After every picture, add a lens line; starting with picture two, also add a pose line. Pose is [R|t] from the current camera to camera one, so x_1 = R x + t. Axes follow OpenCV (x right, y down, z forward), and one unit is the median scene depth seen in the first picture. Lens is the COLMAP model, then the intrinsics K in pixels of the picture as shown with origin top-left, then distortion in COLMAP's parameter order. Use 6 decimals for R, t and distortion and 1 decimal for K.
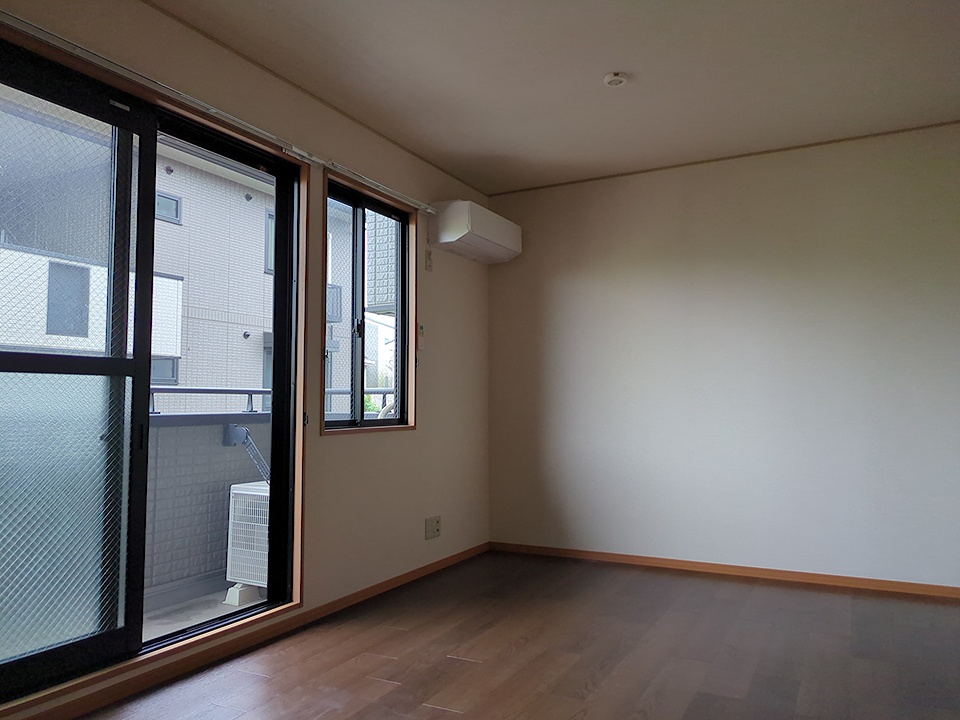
lens RADIAL K [[718.8, 0, 477.1], [0, 718.8, 348.7], [0, 0, 1]] dist [0.059600, -0.060852]
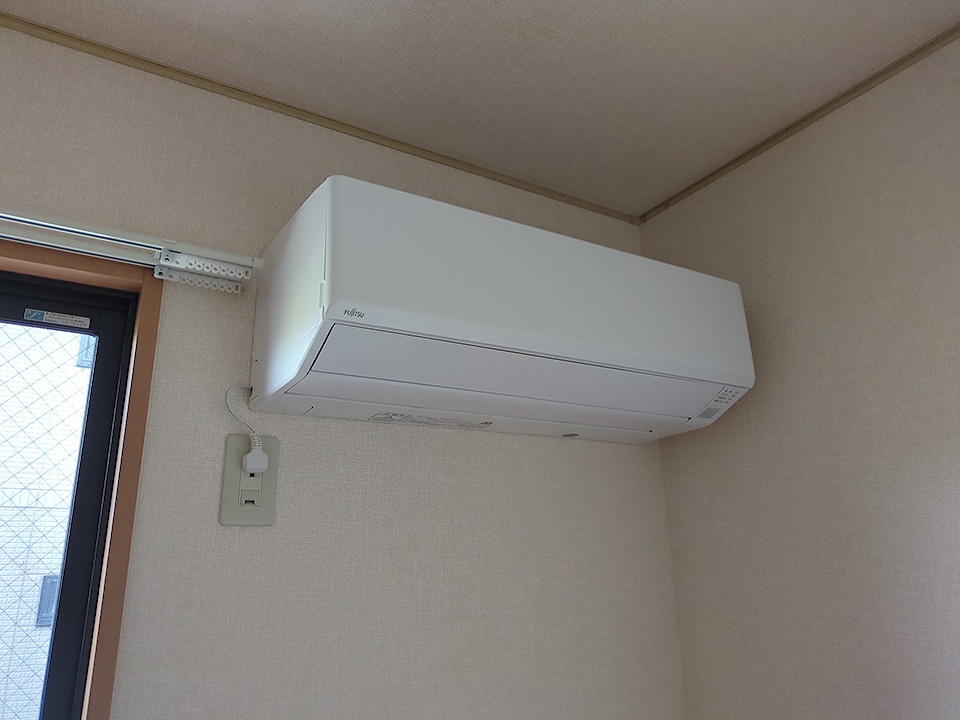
lens RADIAL K [[718.8, 0, 477.1], [0, 718.8, 348.7], [0, 0, 1]] dist [0.059600, -0.060852]
pose [[0.858875, -0.172497, -0.482264, 0.107364], [0.058196, 0.968350, -0.242718, -0.097045], [0.508869, 0.180399, 0.841730, 0.793962]]
